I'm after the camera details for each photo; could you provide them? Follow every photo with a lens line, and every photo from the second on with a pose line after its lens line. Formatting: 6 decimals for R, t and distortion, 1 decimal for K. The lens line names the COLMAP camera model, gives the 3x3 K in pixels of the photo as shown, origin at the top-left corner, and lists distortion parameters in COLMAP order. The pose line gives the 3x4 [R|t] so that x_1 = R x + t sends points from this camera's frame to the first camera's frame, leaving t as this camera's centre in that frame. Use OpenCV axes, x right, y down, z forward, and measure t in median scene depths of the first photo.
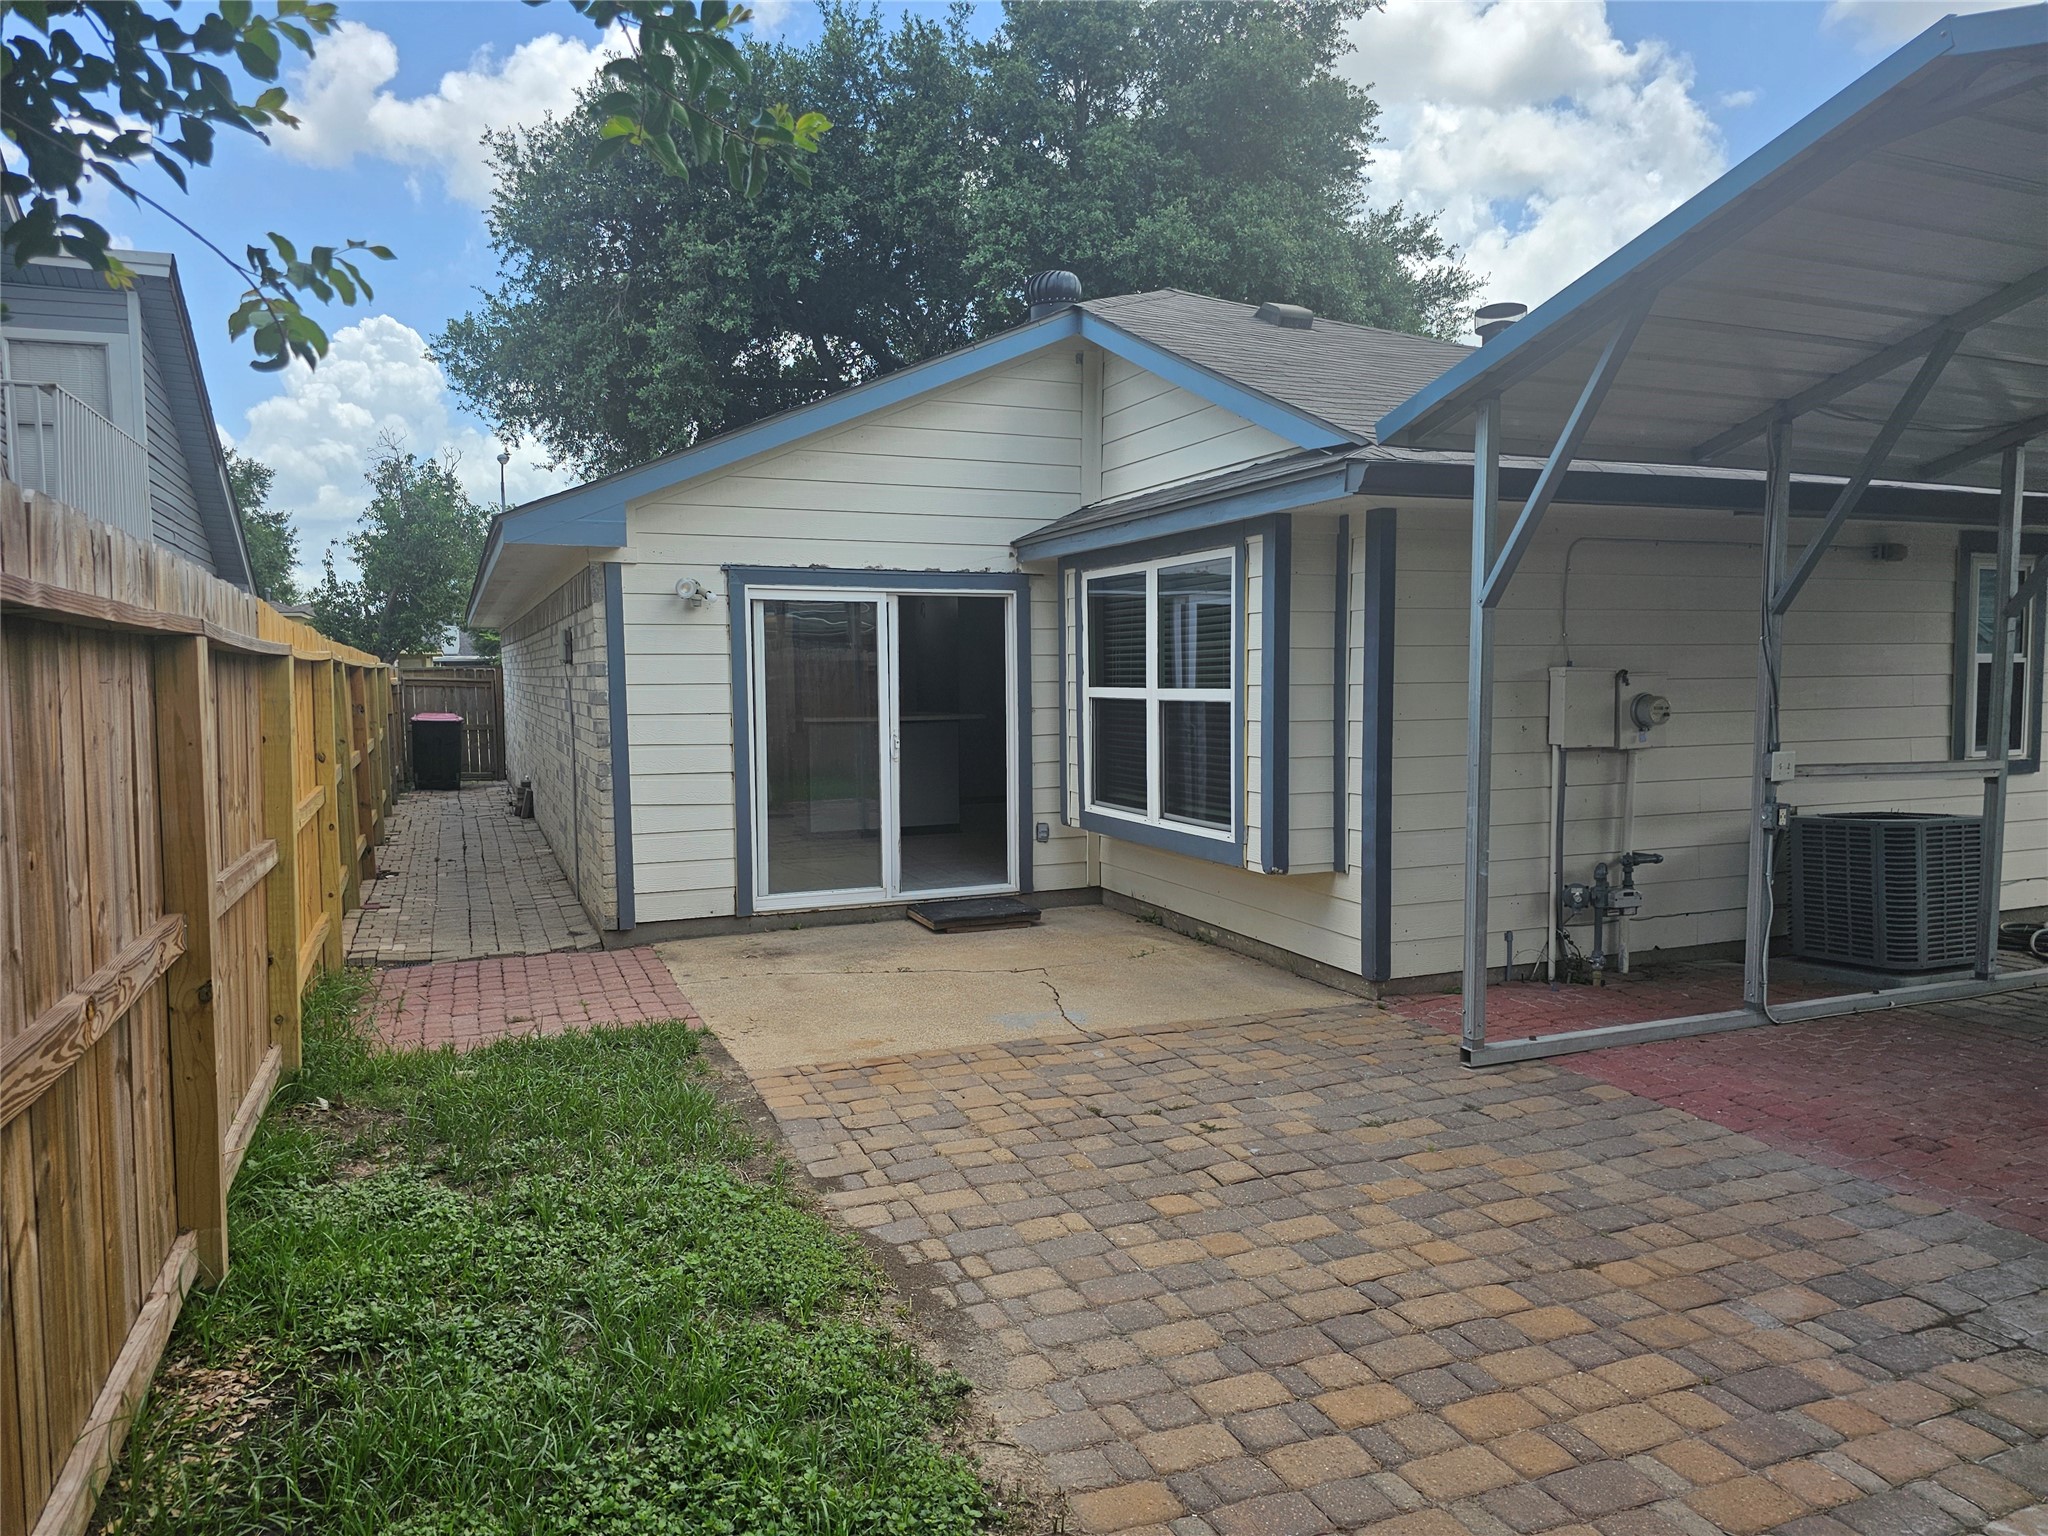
lens RADIAL K [[1367.9, 0, 1027.8], [0, 1367.9, 762.6], [0, 0, 1]] dist [0.108614, -0.103106]
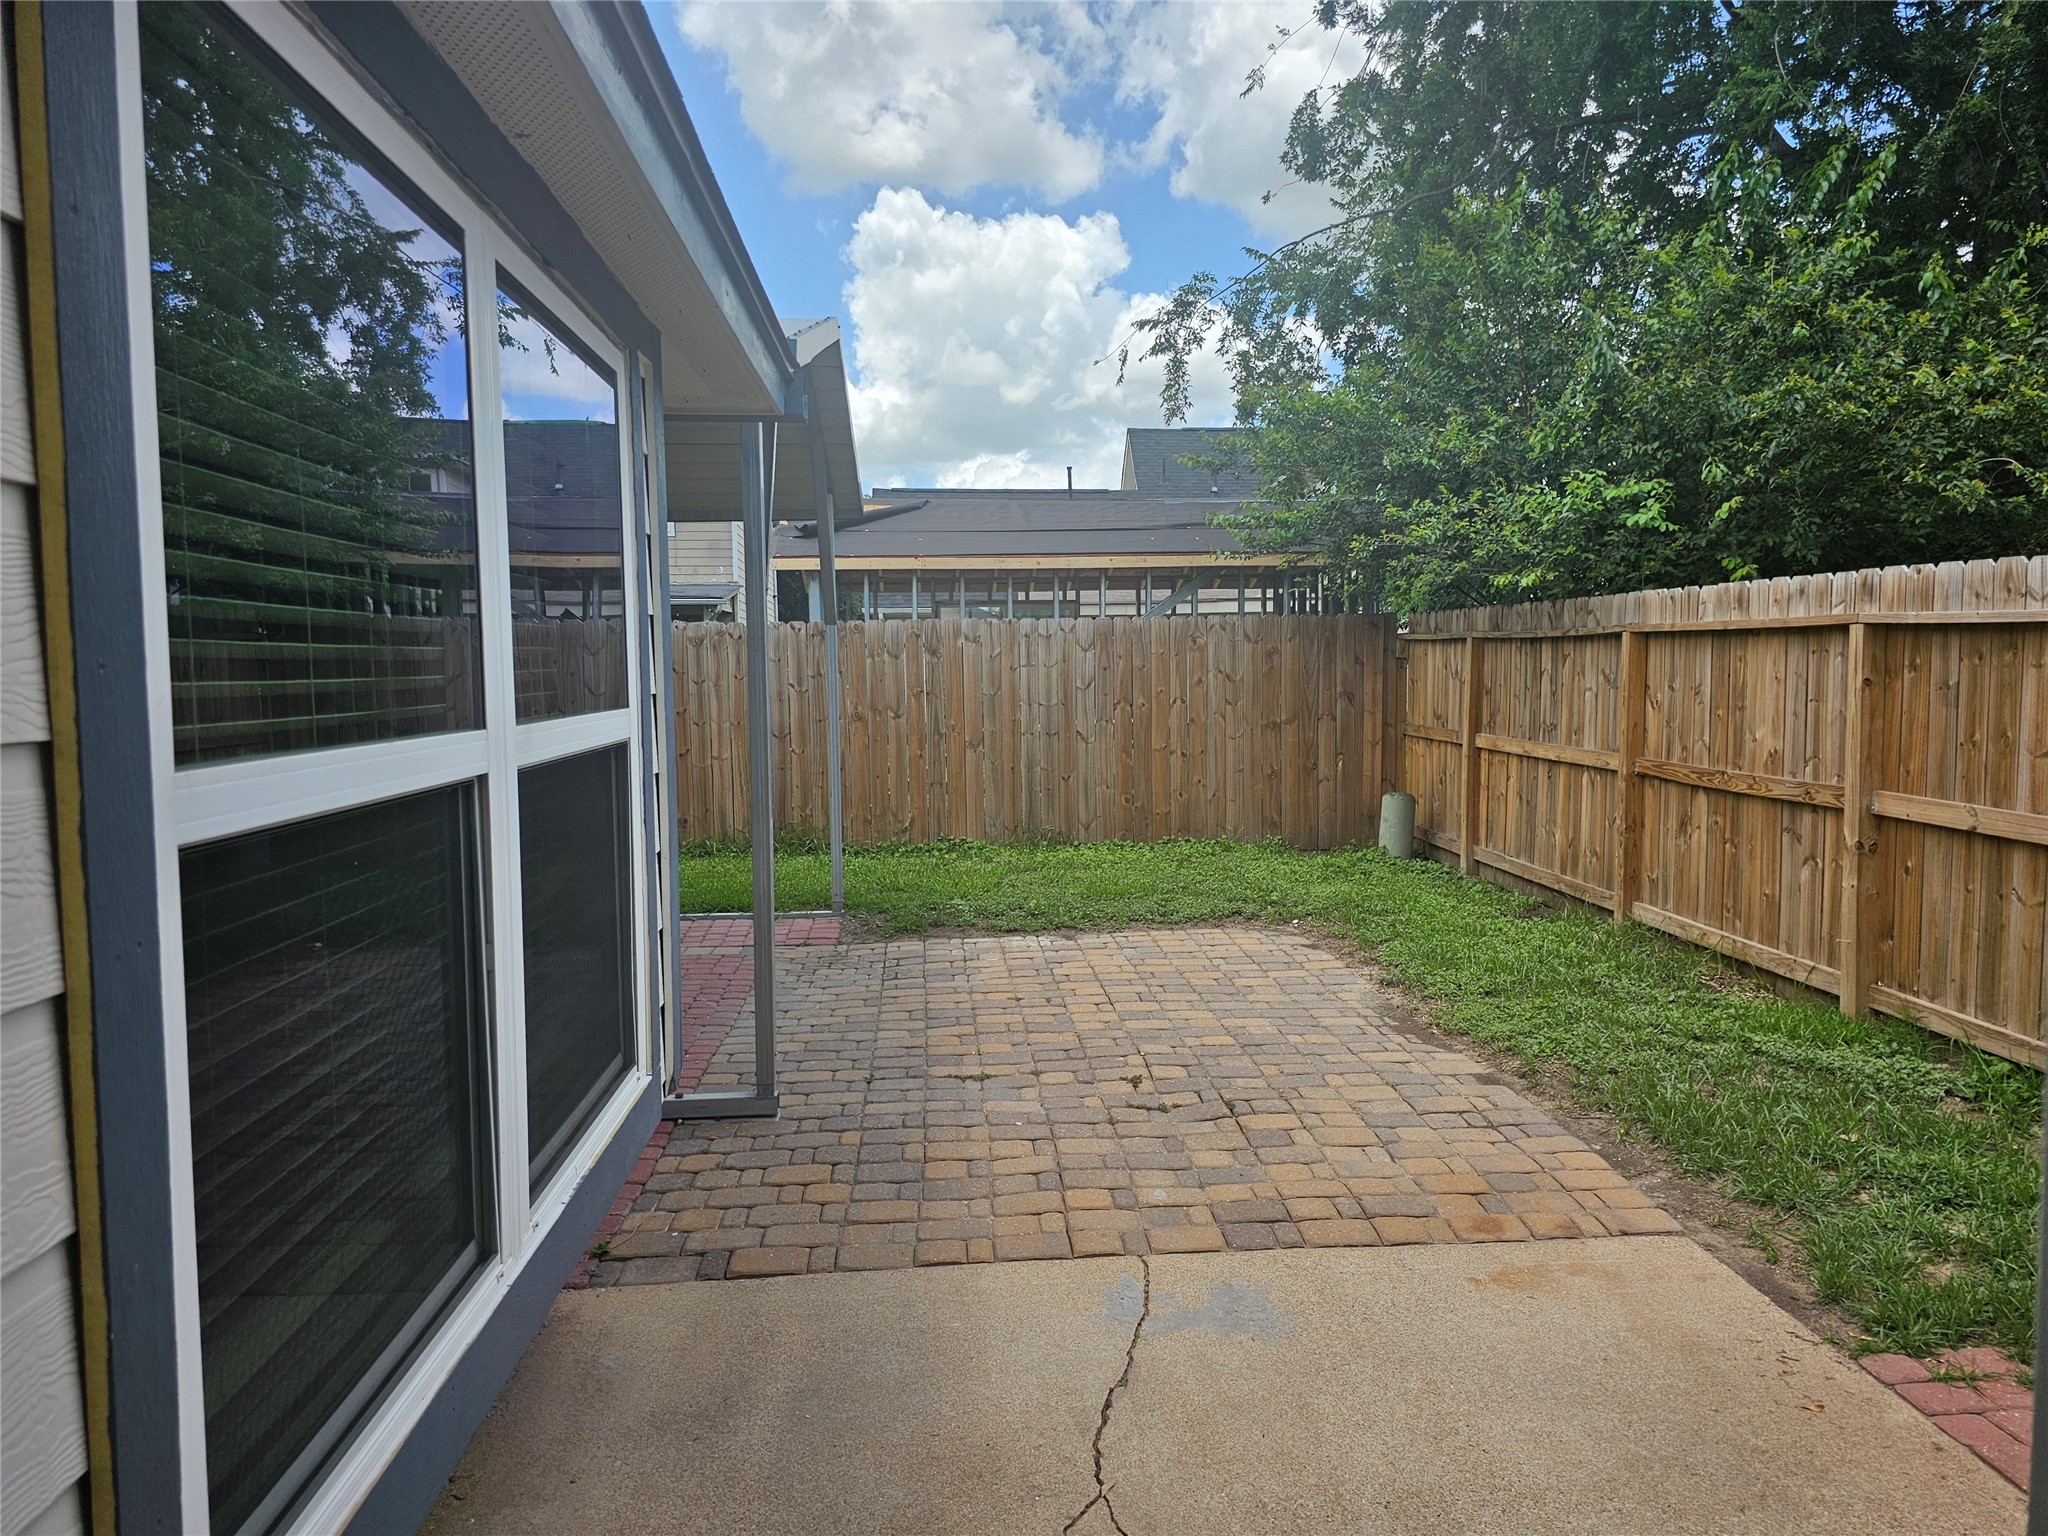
lens RADIAL K [[1367.9, 0, 1027.8], [0, 1367.9, 762.6], [0, 0, 1]] dist [0.108614, -0.103106]
pose [[-0.946082, -0.002891, 0.323913, -0.139049], [0.040348, 0.991121, 0.126694, -0.125019], [-0.321404, 0.132932, -0.937565, 1.996010]]
